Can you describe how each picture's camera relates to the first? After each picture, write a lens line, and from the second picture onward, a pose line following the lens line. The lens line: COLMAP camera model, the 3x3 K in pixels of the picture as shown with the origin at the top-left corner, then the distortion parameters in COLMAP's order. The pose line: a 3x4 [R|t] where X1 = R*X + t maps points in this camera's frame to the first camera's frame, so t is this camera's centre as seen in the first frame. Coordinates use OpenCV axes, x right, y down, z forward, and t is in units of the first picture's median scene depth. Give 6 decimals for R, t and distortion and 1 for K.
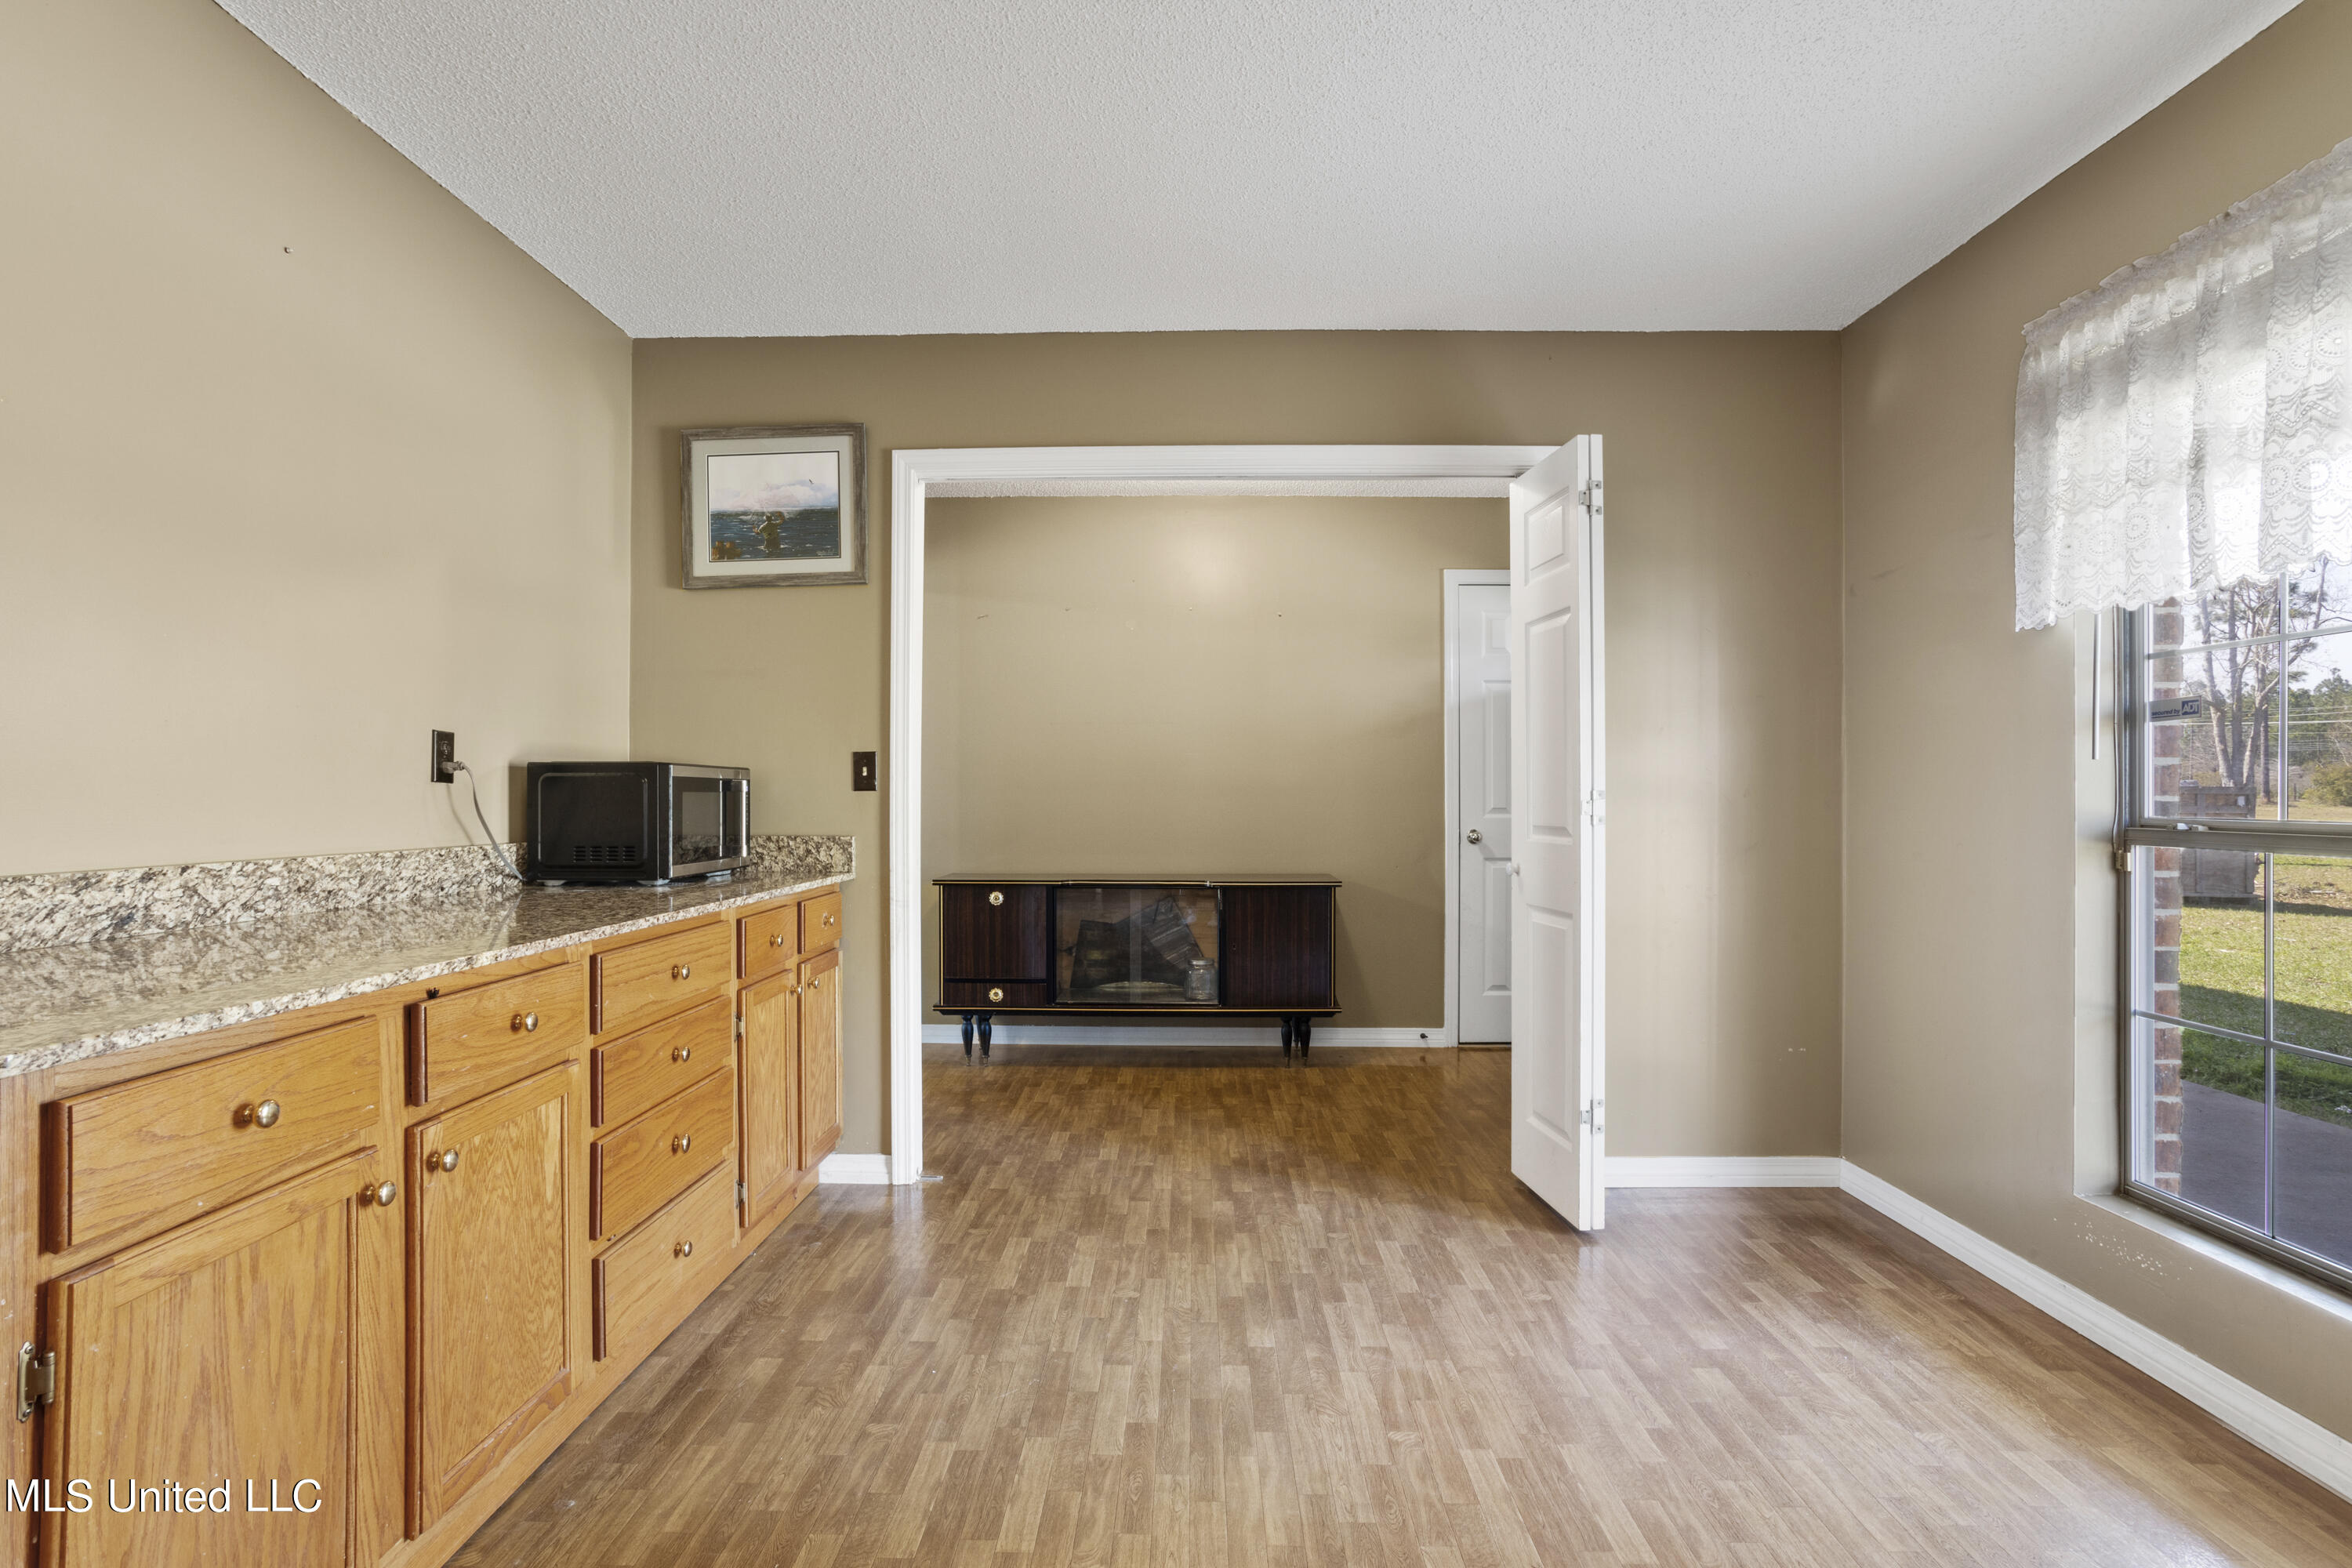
lens RADIAL K [[1112.8, 0, 1170.1], [0, 1112.8, 794.4], [0, 0, 1]] dist [-0.001573, 0.007540]
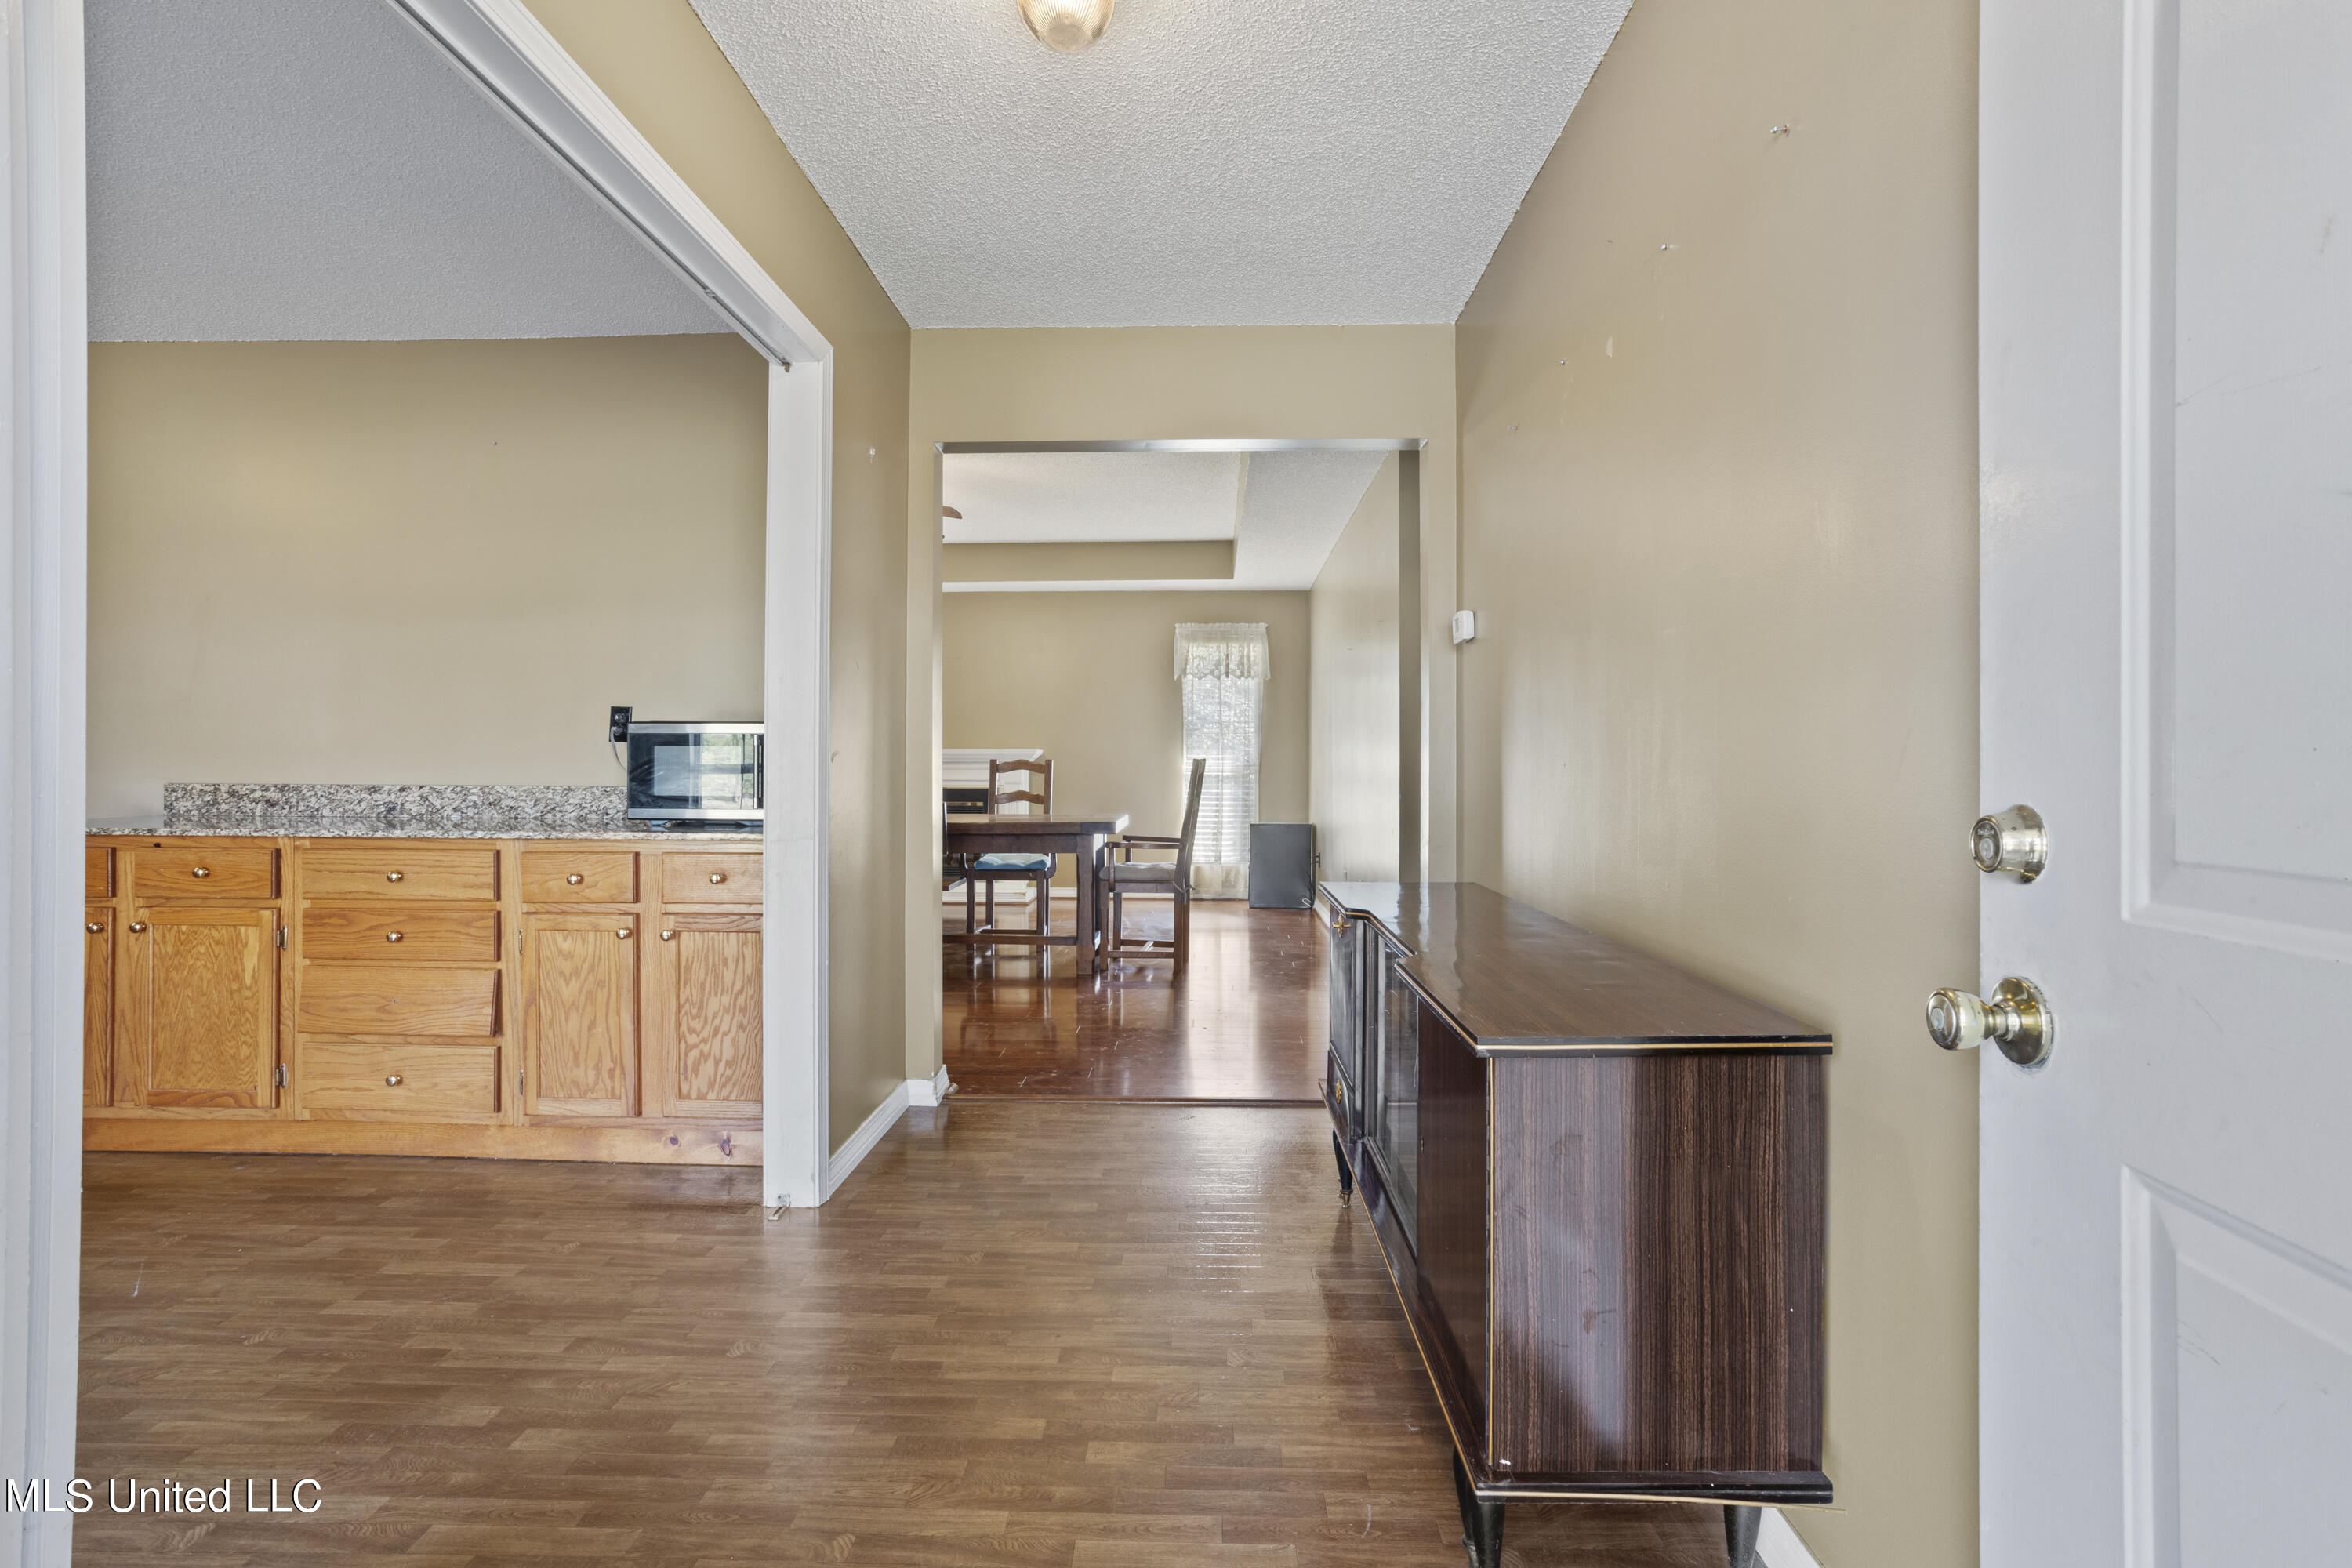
lens RADIAL K [[1122.7, 0, 1177.5], [0, 1122.7, 770.9], [0, 0, 1]] dist [-0.022968, 0.018178]
pose [[-0.003696, 0.002167, -0.999991, 0.996902], [-0.003260, 0.999992, 0.002180, 0.025829], [0.999988, 0.003268, -0.003688, 2.118663]]
